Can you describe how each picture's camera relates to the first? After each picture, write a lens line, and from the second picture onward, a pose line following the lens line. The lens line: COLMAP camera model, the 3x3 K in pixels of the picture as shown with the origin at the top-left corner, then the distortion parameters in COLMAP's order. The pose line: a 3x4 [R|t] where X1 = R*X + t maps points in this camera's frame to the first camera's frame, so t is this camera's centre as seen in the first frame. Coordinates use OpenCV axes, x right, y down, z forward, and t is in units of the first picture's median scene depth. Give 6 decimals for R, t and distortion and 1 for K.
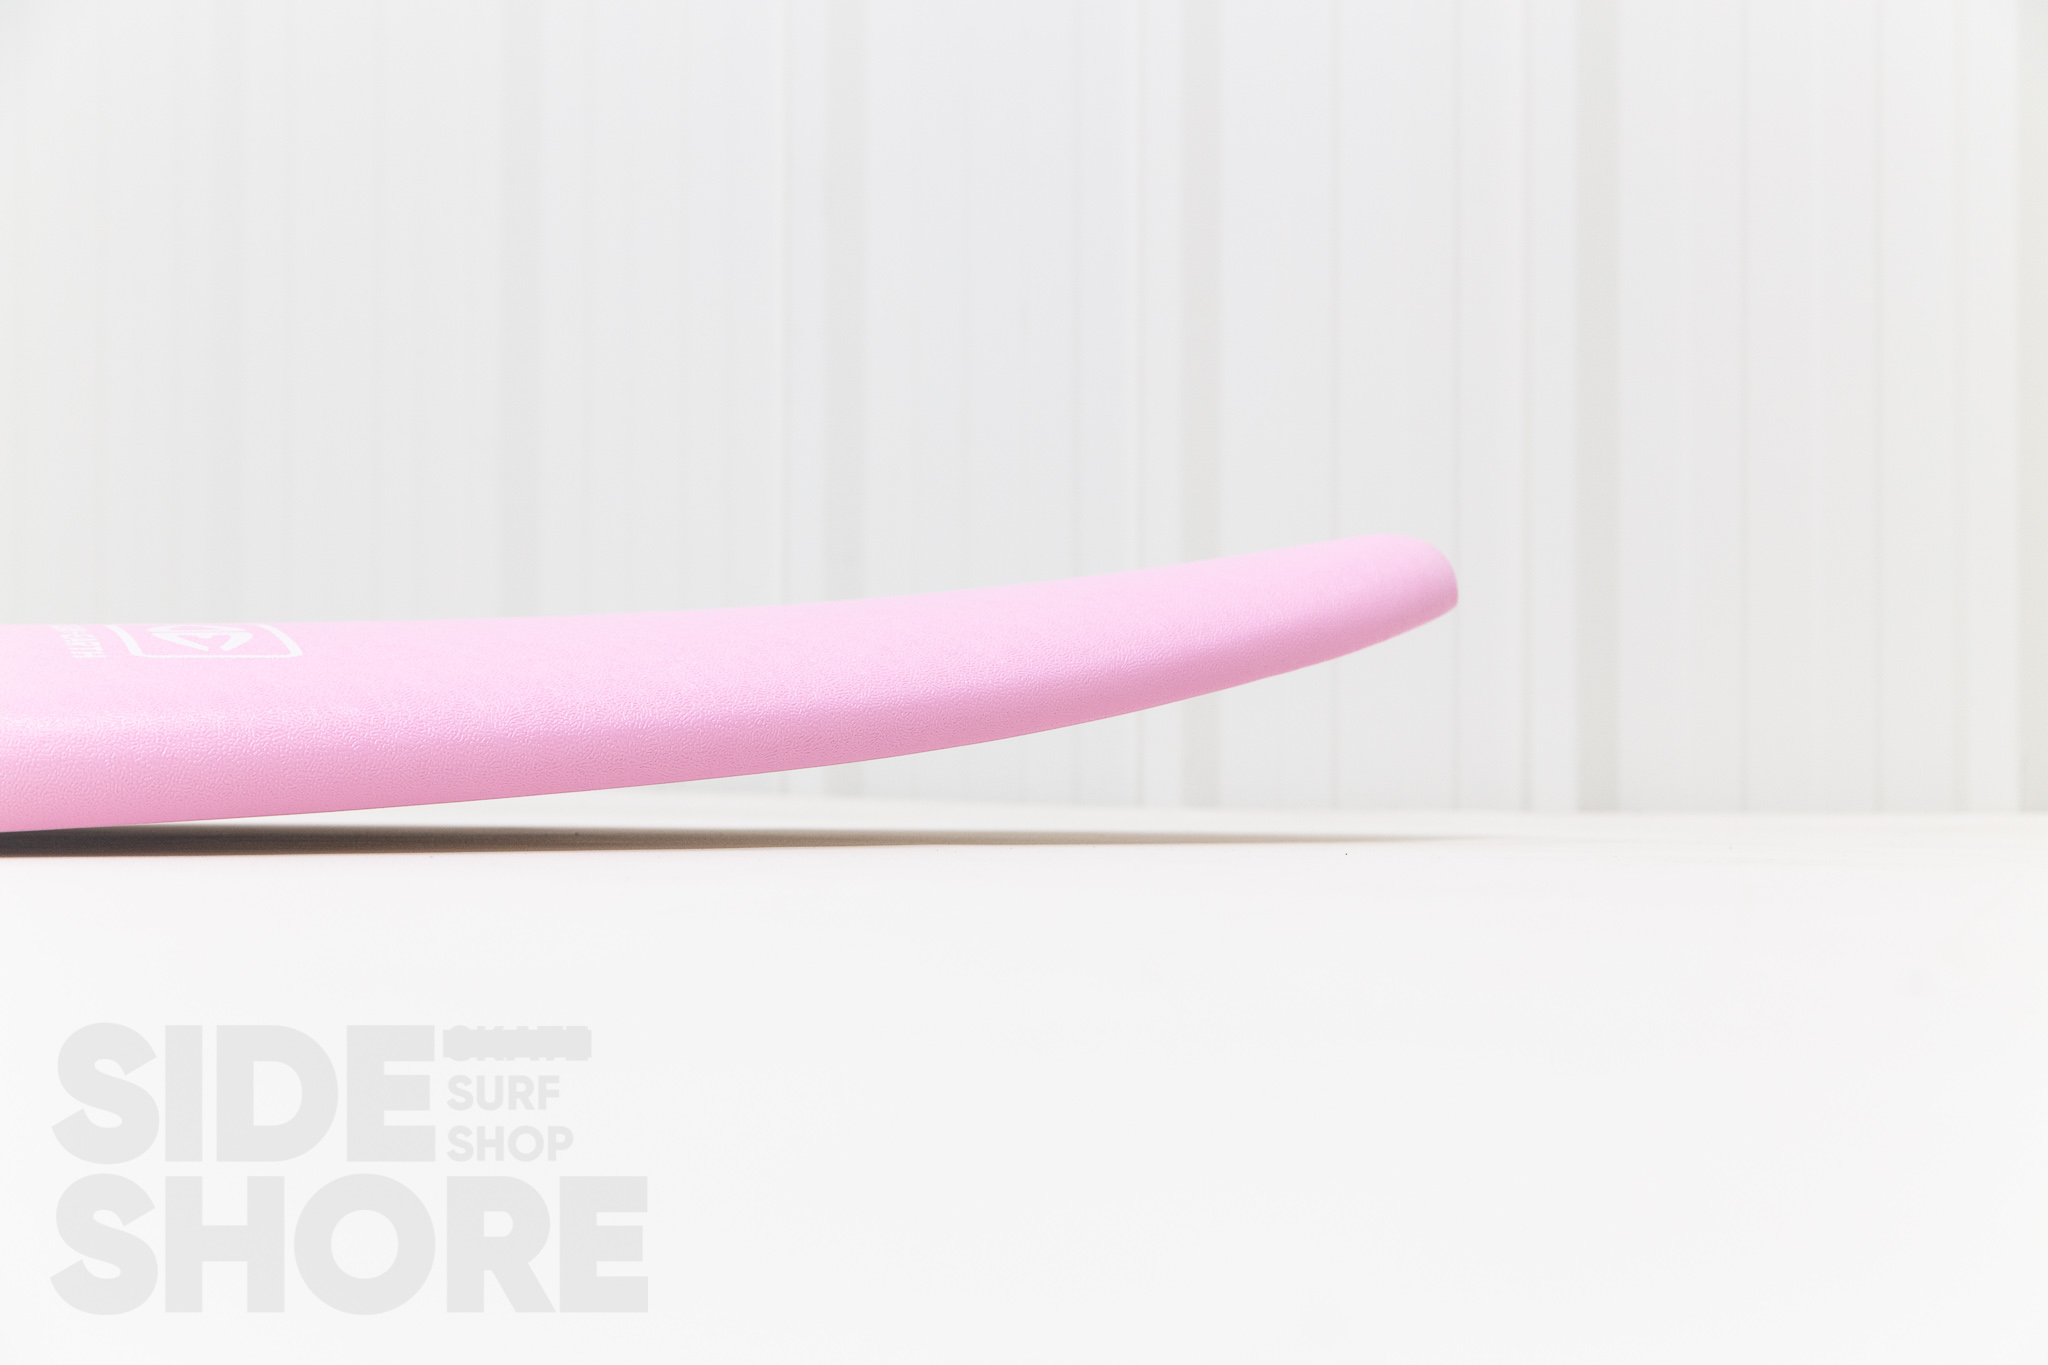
lens RADIAL K [[4158.3, 0, 1025.3], [0, 4158.3, 683.7], [0, 0, 1]] dist [0.038127, 0.000000]
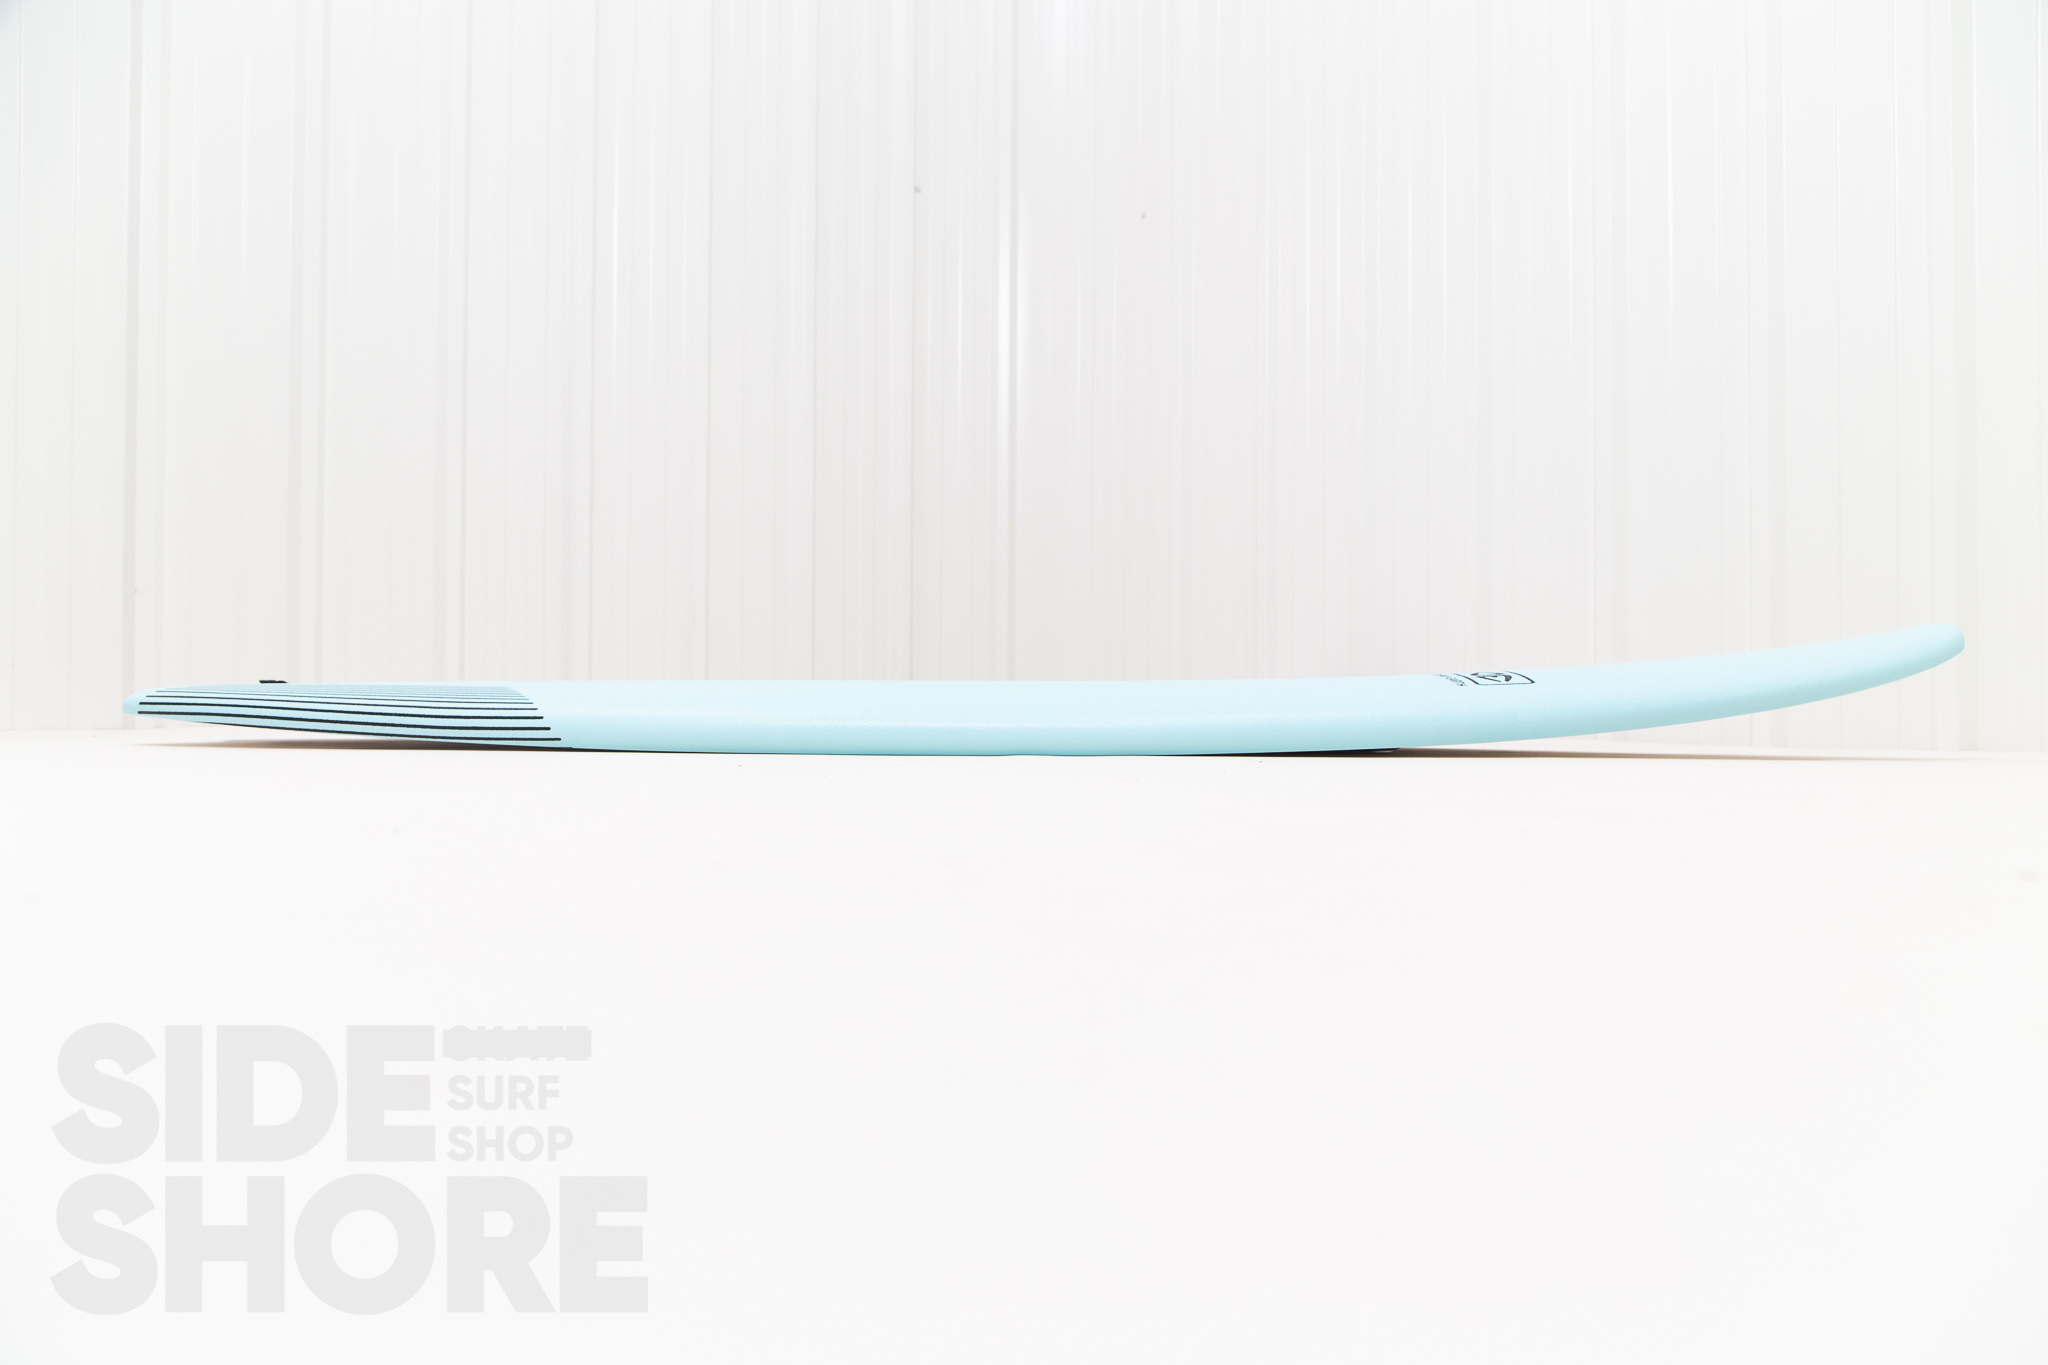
lens RADIAL K [[1606.2, 0, 1024.2], [0, 1606.2, 687.8], [0, 0, 1]] dist [0.009488, -0.013286]
pose [[0.911424, -0.000853, -0.411468, 0.045310], [-0.000379, 0.999996, -0.002912, -0.009514], [0.411469, 0.002810, 0.911420, -0.267250]]
